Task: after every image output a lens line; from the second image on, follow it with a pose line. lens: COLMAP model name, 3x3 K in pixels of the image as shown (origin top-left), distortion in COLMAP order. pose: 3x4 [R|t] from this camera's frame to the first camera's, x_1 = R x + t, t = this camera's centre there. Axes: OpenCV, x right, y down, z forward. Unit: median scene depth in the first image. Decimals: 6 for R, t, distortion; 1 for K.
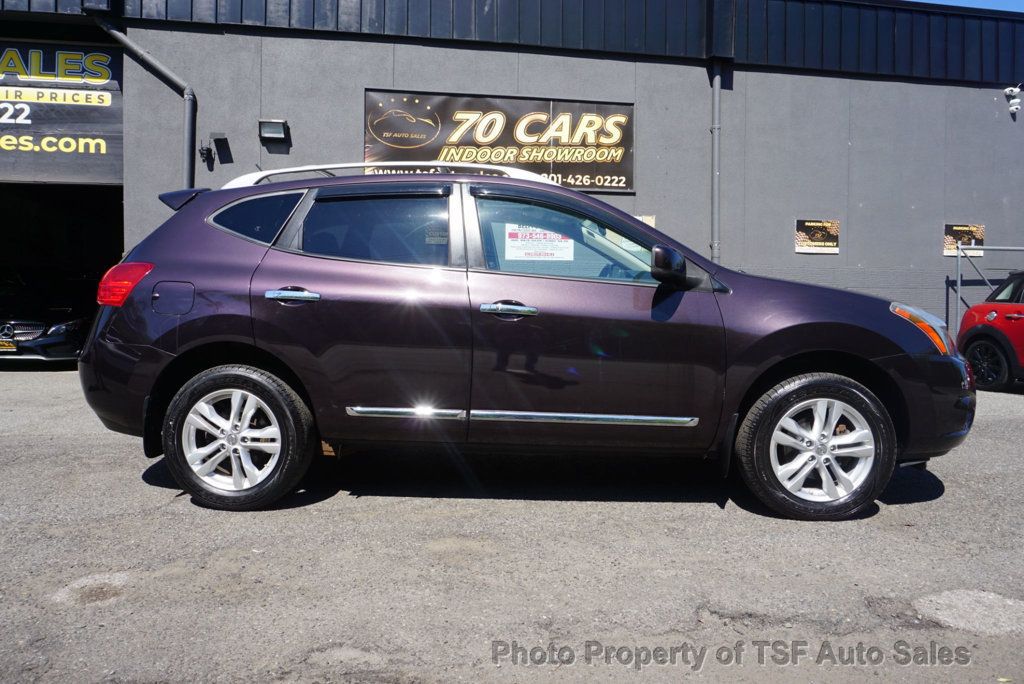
lens RADIAL K [[721.5, 0, 522.0], [0, 721.5, 341.5], [0, 0, 1]] dist [-0.036333, 0.026334]
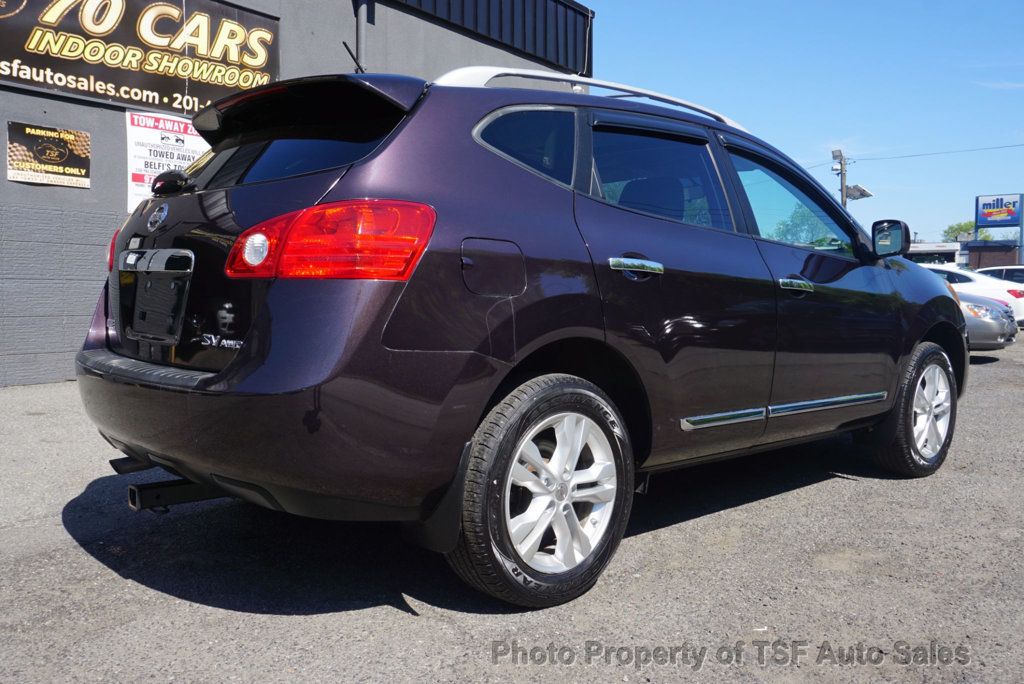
lens RADIAL K [[903.8, 0, 517.6], [0, 903.8, 342.4], [0, 0, 1]] dist [-0.012558, 0.010202]
pose [[0.697281, -0.045648, 0.715343, -0.386676], [0.039709, 0.998898, 0.025035, 0.001140], [-0.715697, 0.010949, 0.698325, 0.151749]]
